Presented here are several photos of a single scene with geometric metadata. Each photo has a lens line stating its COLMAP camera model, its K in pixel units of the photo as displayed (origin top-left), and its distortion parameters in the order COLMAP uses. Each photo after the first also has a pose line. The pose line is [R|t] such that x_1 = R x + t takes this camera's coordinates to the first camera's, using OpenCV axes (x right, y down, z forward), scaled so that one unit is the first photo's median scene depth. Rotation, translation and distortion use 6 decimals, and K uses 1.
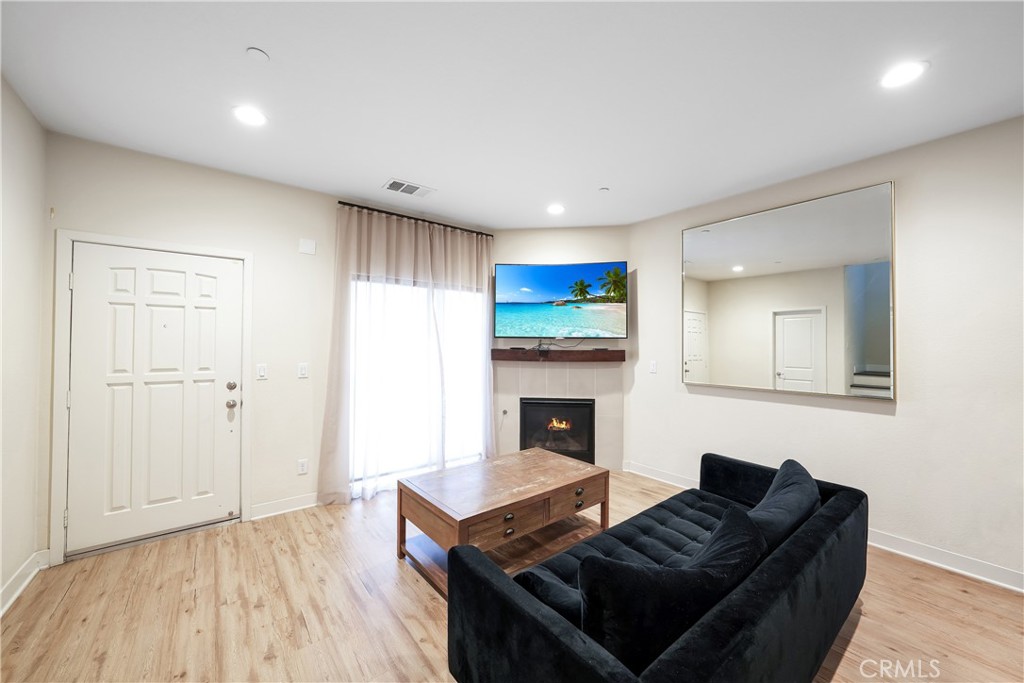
lens RADIAL K [[375.2, 0, 512.8], [0, 375.2, 341.6], [0, 0, 1]] dist [-0.003696, -0.000123]
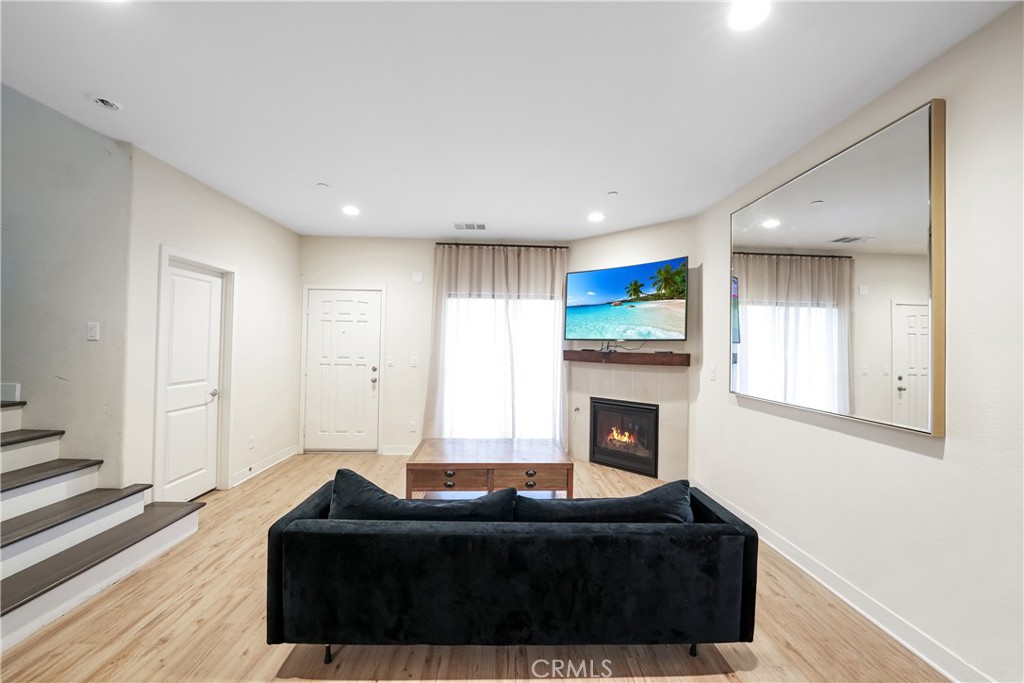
lens RADIAL K [[375.2, 0, 517.0], [0, 375.2, 341.0], [0, 0, 1]] dist [-0.003696, -0.000123]
pose [[0.807103, -0.001650, -0.590409, 0.506337], [-0.009070, 0.999843, -0.015193, 0.011624], [0.590341, 0.017618, 0.806961, 0.034591]]
